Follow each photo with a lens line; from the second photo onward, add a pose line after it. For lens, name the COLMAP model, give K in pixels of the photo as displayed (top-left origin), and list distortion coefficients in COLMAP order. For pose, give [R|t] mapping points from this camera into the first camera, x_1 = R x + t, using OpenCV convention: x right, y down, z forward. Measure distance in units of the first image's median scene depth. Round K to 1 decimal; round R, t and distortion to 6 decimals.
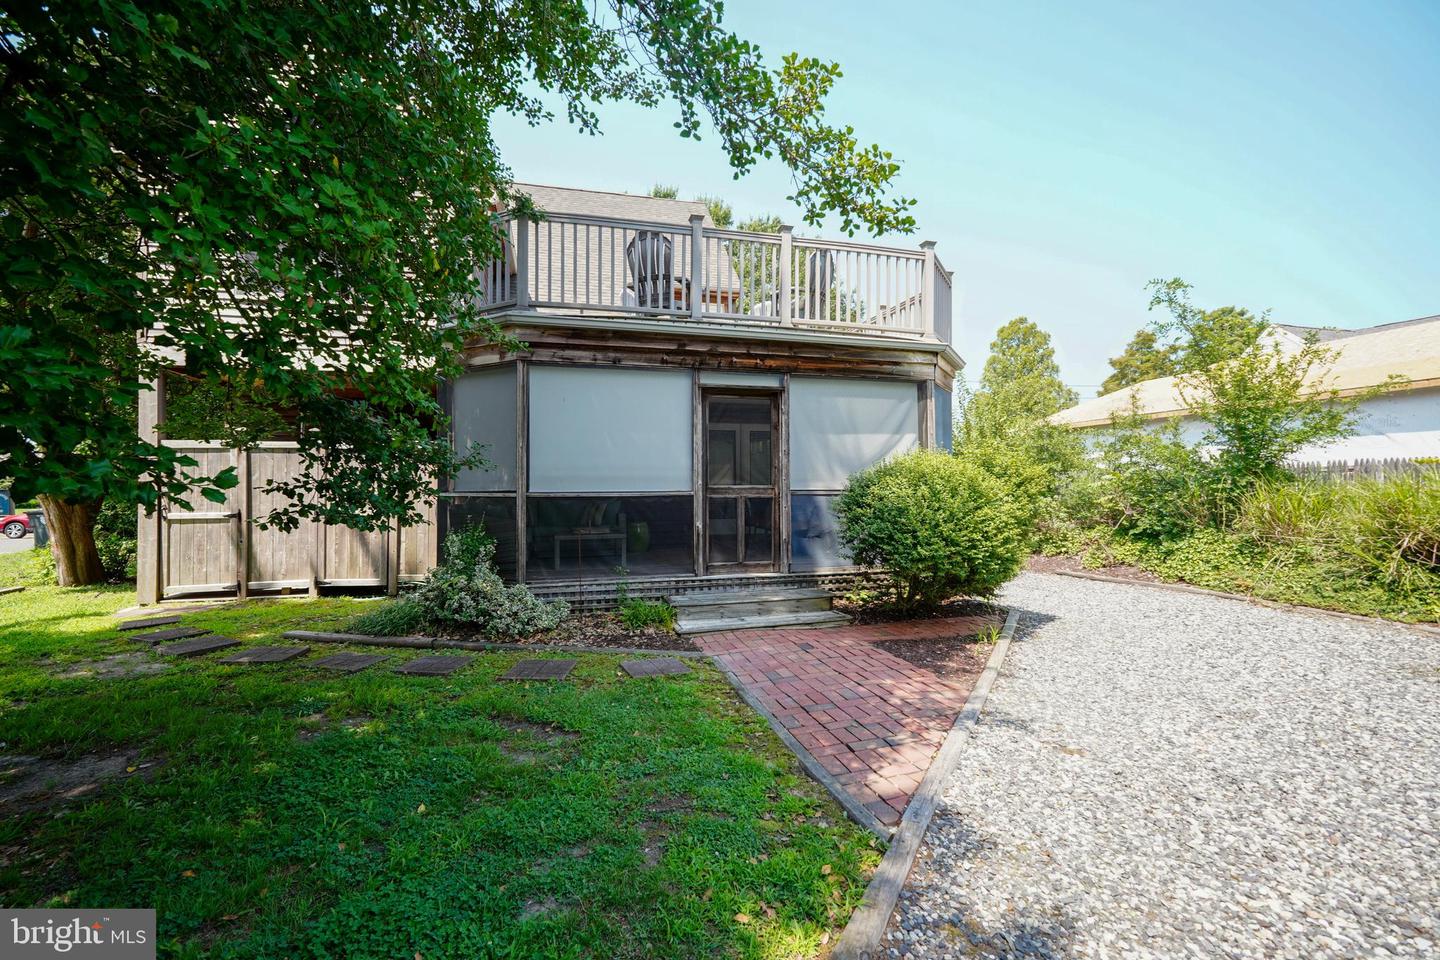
lens RADIAL K [[620.9, 0, 720.0], [0, 620.9, 480.0], [0, 0, 1]] dist [-0.007992, 0.005891]
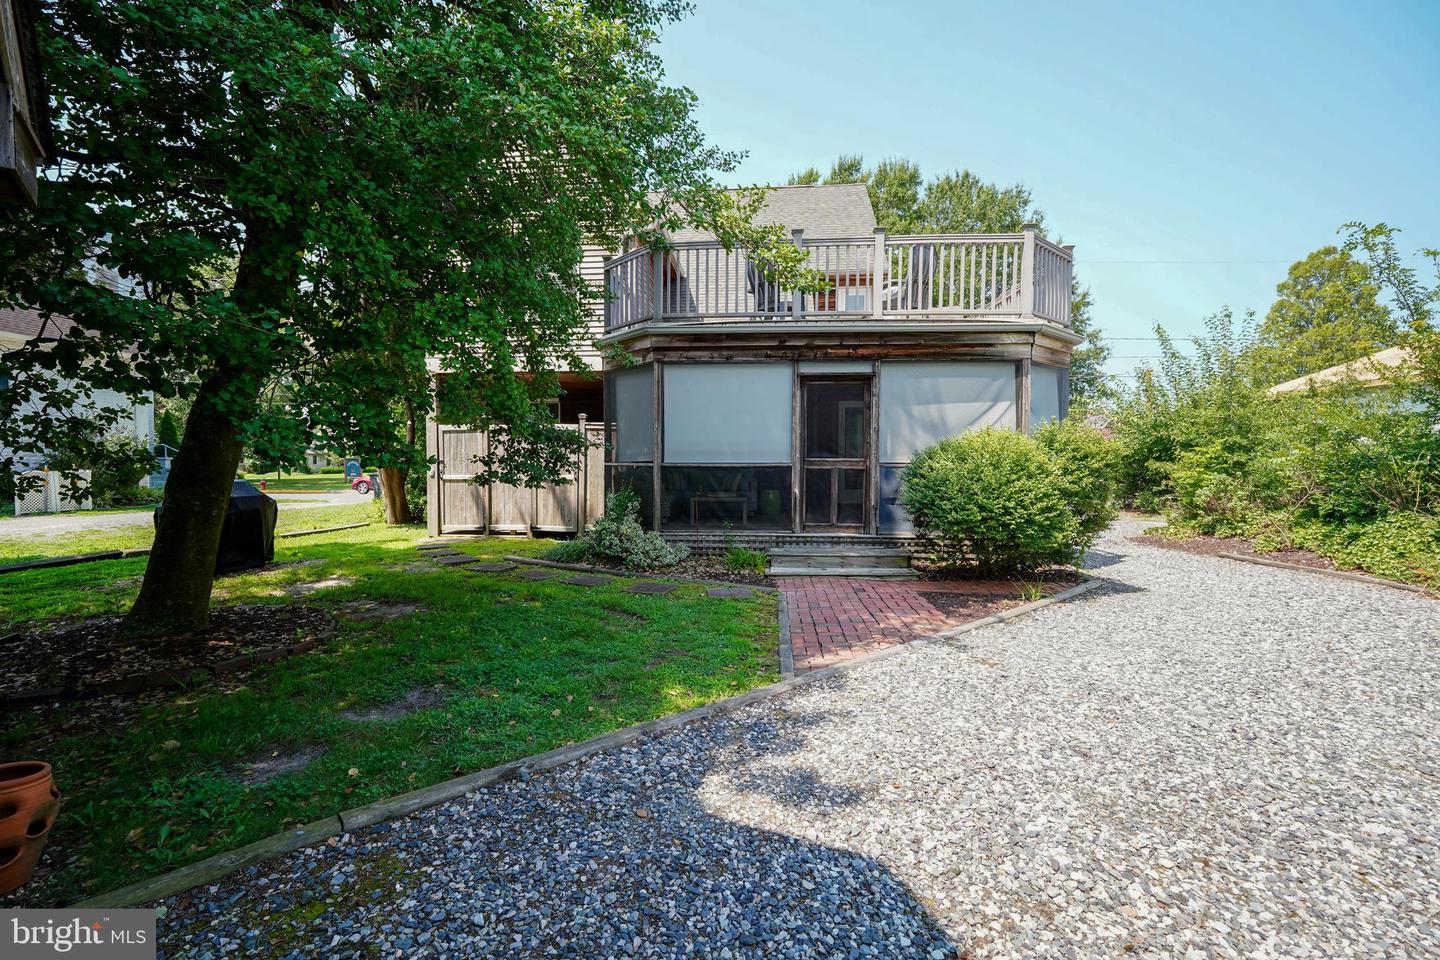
lens RADIAL K [[625.1, 0, 713.5], [0, 625.1, 475.6], [0, 0, 1]] dist [-0.008753, 0.008366]
pose [[0.944142, 0.015257, -0.329184, 0.219664], [-0.003337, 0.999319, 0.036746, -0.001336], [0.329521, -0.033595, 0.943550, -0.201563]]
